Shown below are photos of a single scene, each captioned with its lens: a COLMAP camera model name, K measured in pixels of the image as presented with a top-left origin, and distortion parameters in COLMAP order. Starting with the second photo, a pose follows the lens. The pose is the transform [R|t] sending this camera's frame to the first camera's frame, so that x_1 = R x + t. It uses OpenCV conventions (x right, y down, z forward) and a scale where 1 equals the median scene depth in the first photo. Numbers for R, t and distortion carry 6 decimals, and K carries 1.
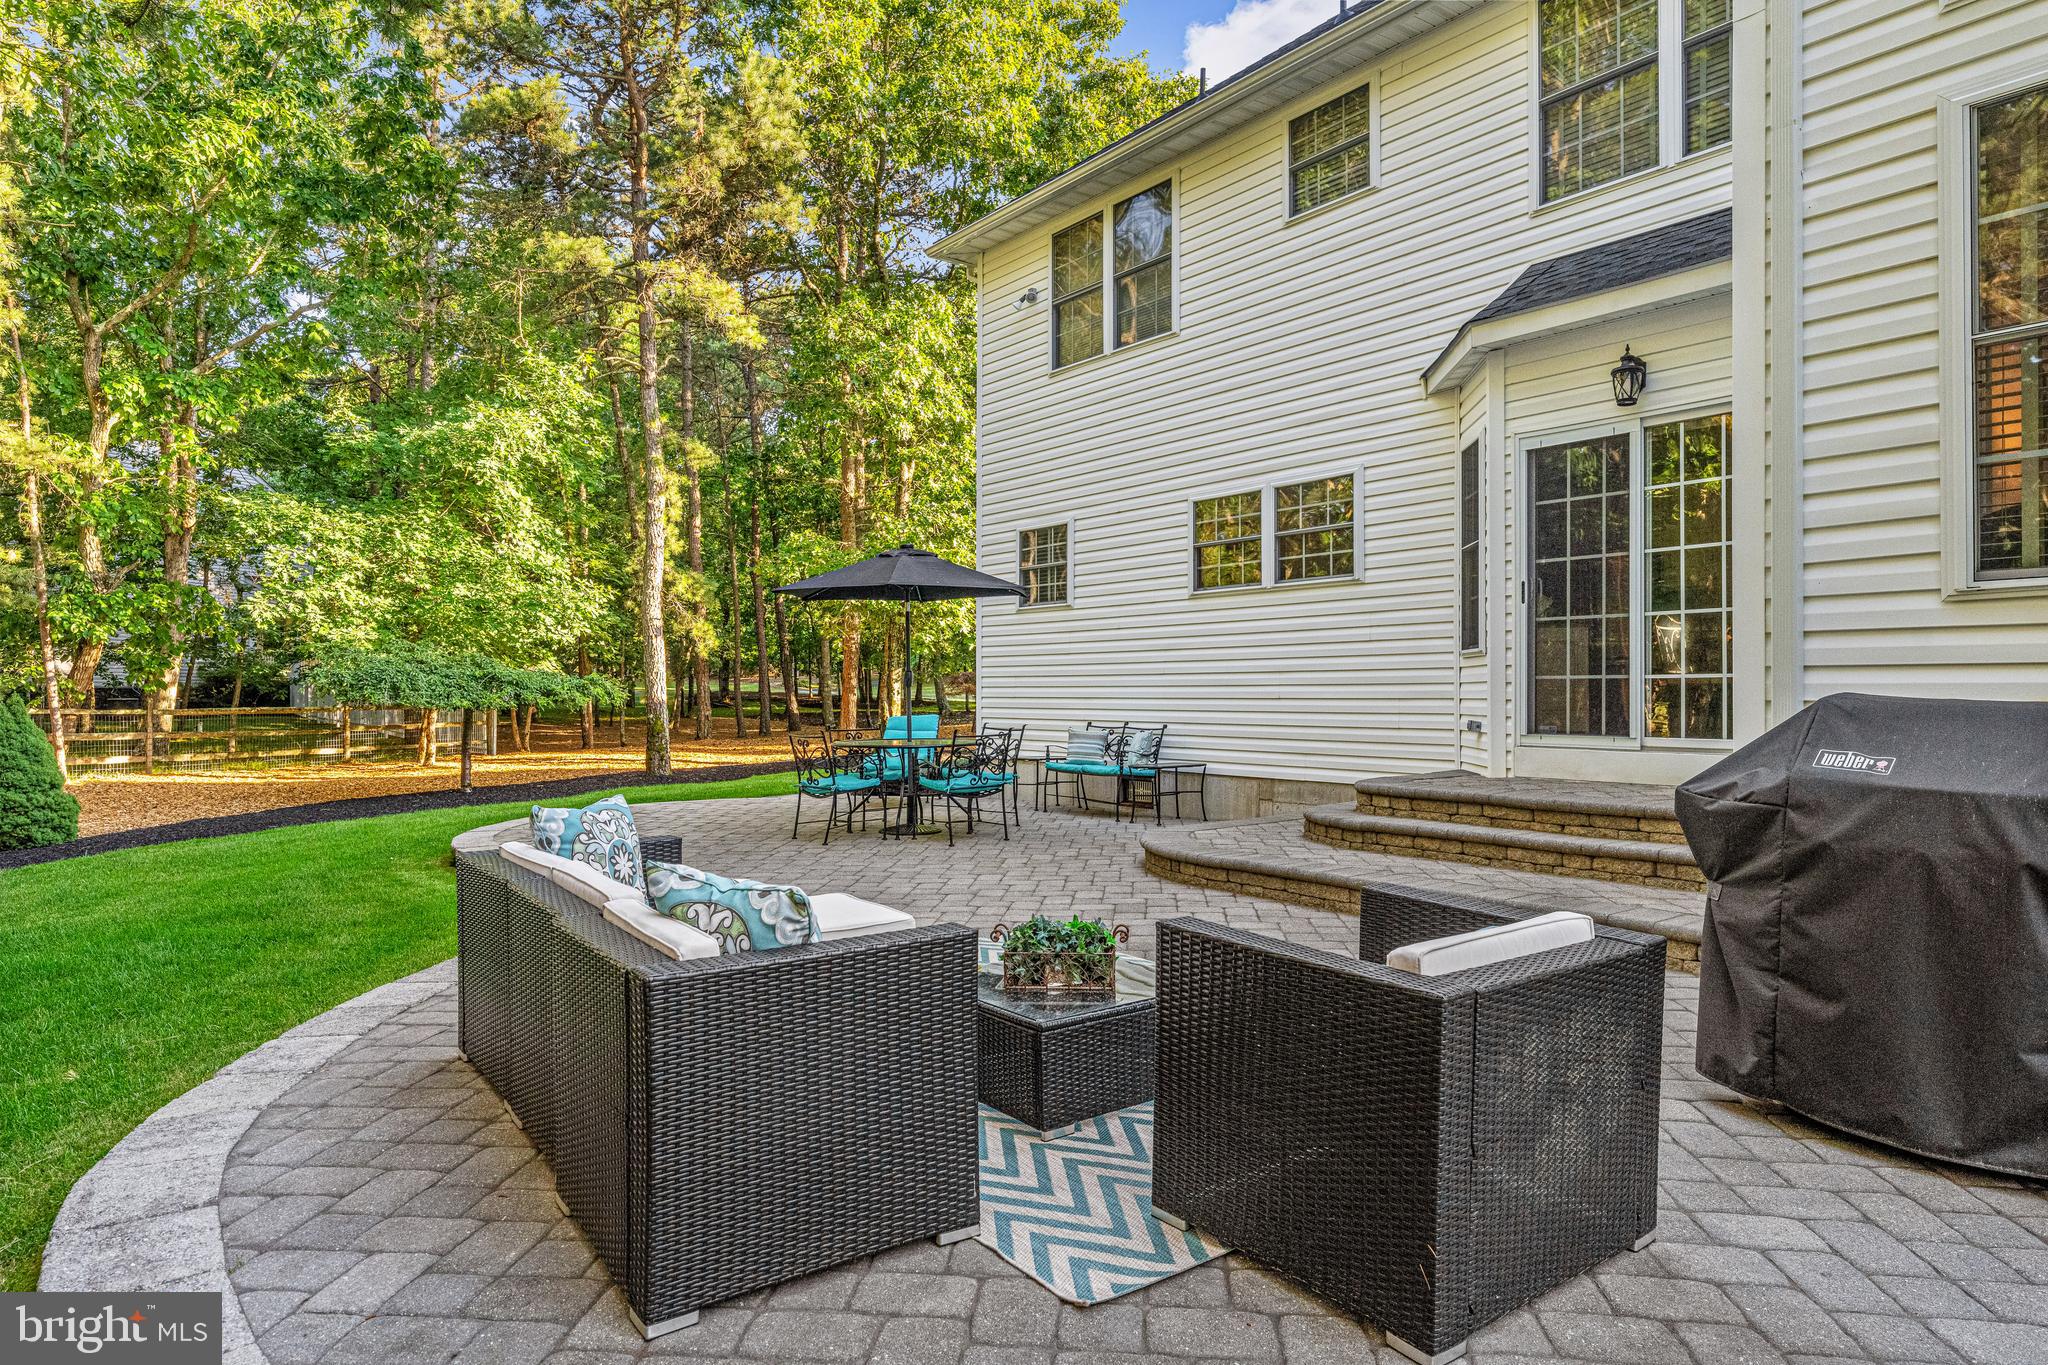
lens RADIAL K [[1179.7, 0, 1027.6], [0, 1179.7, 679.8], [0, 0, 1]] dist [0.001244, 0.003118]
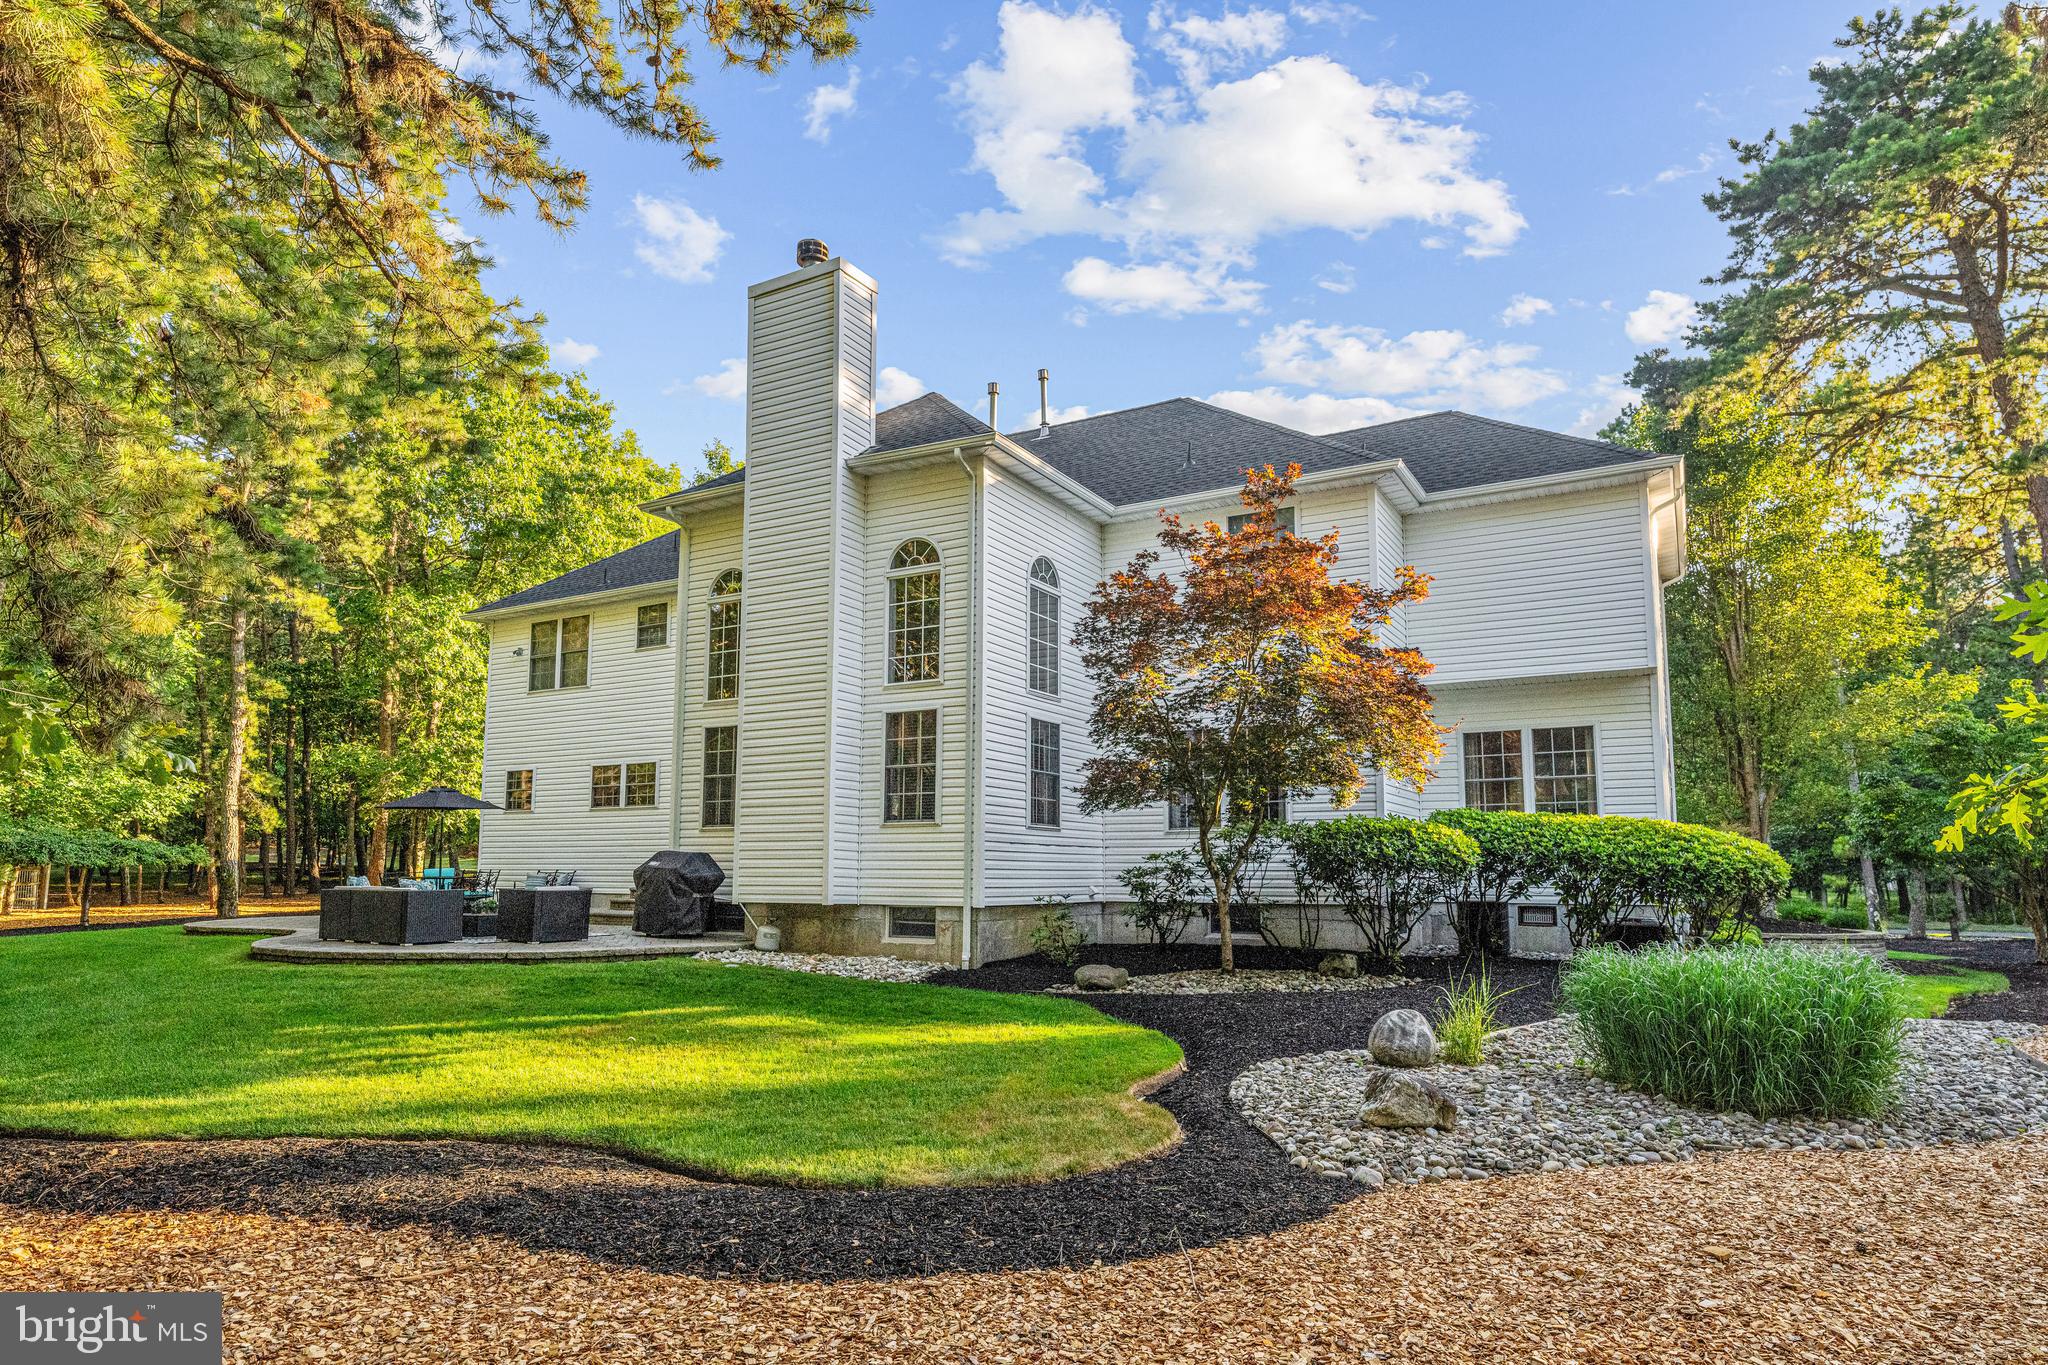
lens RADIAL K [[1168.3, 0, 1045.2], [0, 1168.3, 740.0], [0, 0, 1]] dist [0.003599, 0.001005]
pose [[0.923906, 0.042147, 0.380291, 0.050311], [-0.004837, 0.995122, -0.098537, 0.004344], [-0.382589, 0.089200, 0.919603, -0.714064]]
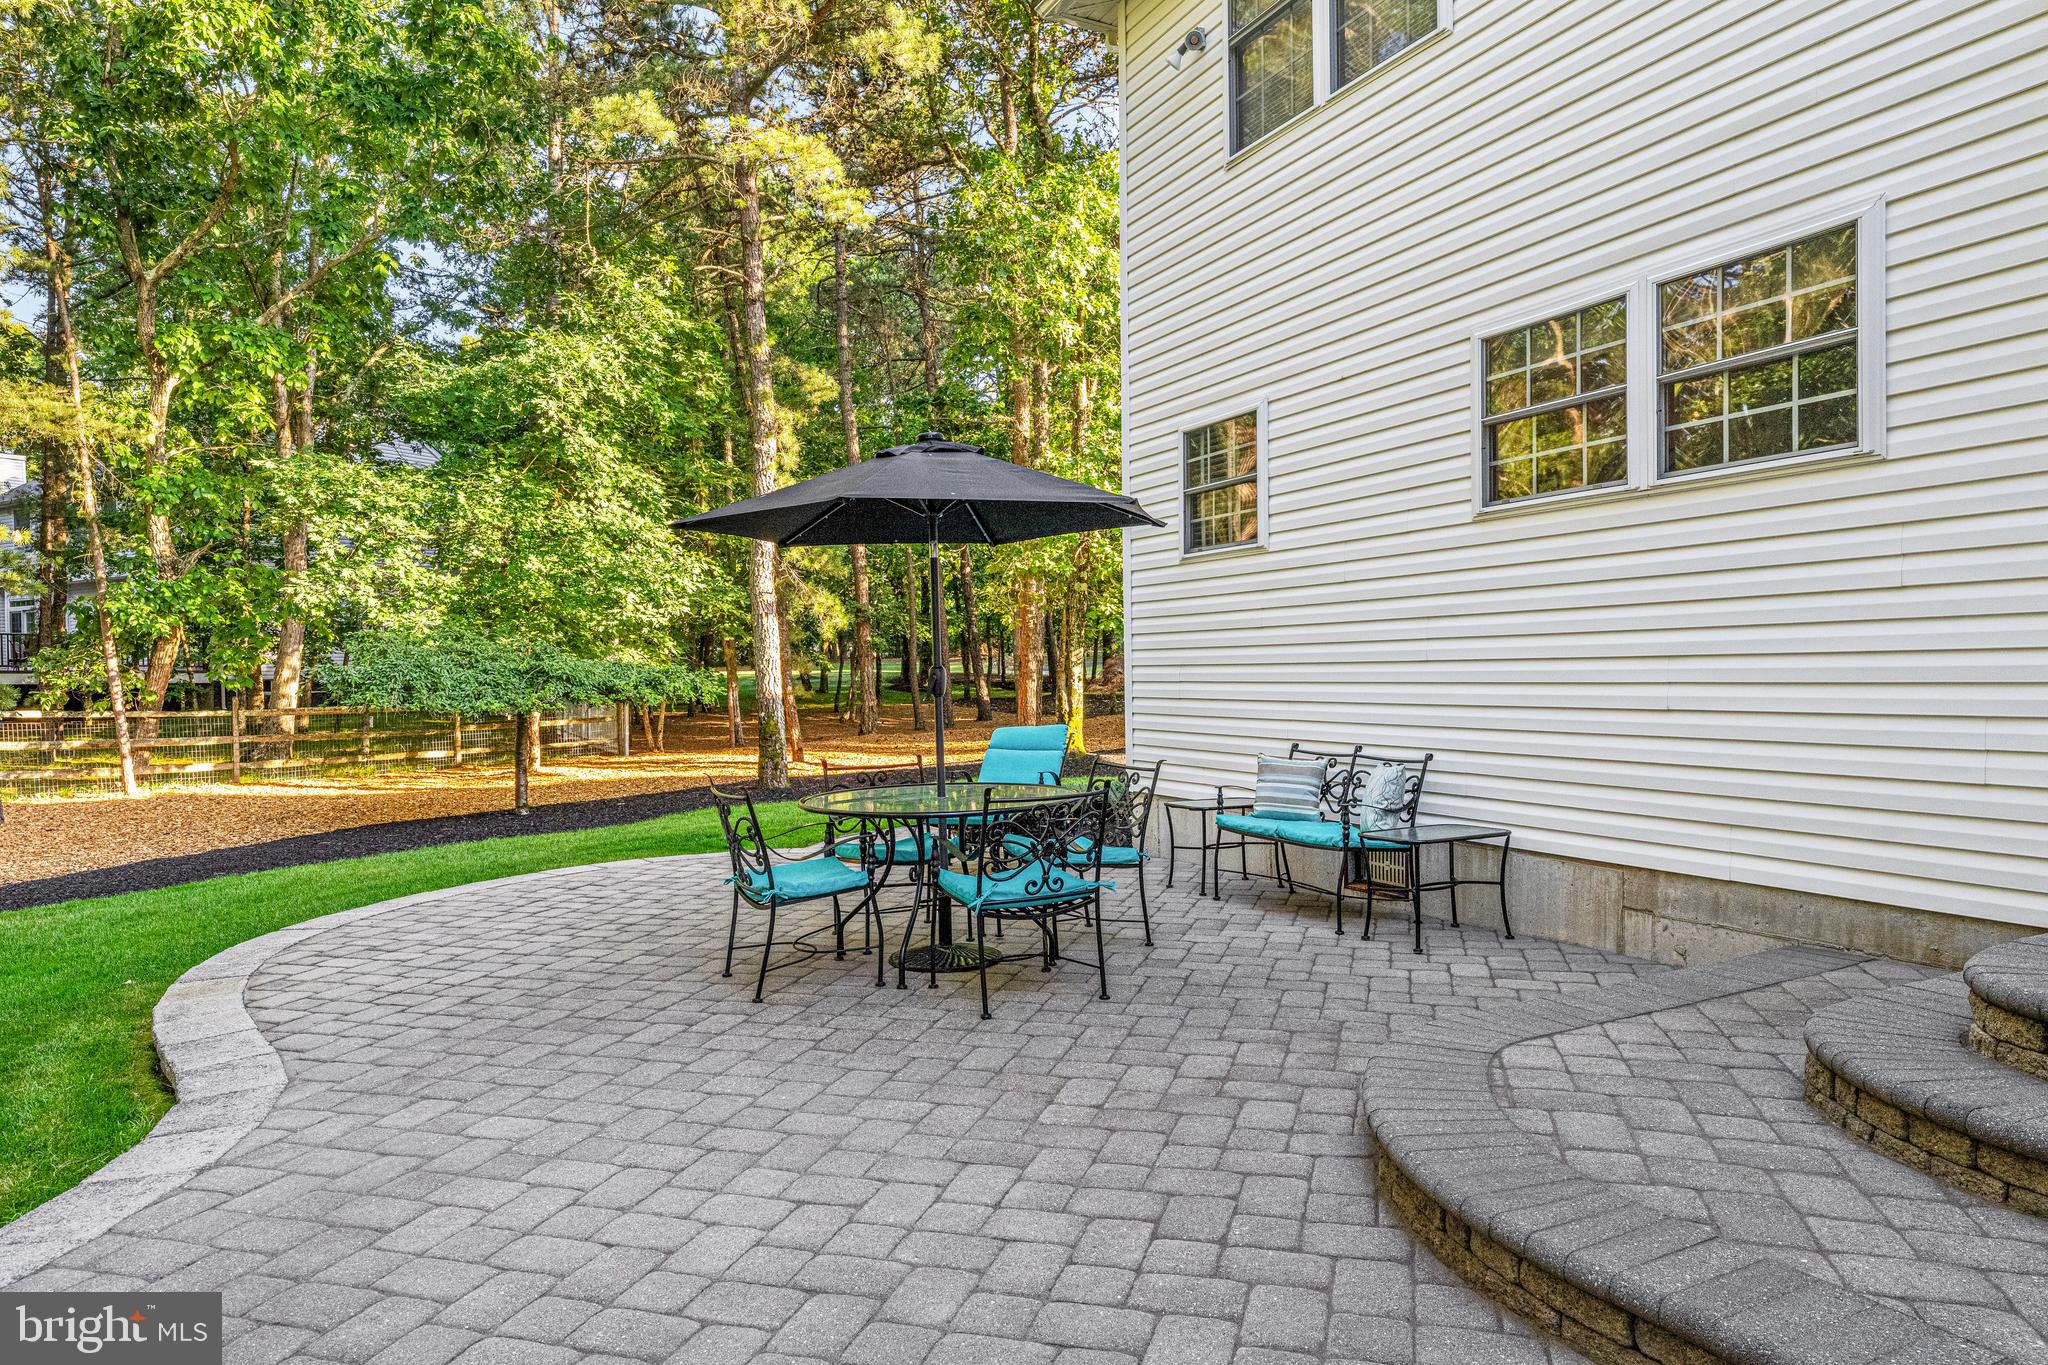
lens RADIAL K [[1238.9, 0, 1020.4], [0, 1238.9, 691.1], [0, 0, 1]] dist [0.005730, -0.000011]
pose [[0.978729, -0.010438, -0.204892, 0.027556], [0.016479, 0.999478, 0.027799, -0.005783], [0.204495, -0.030584, 0.978390, 0.223931]]
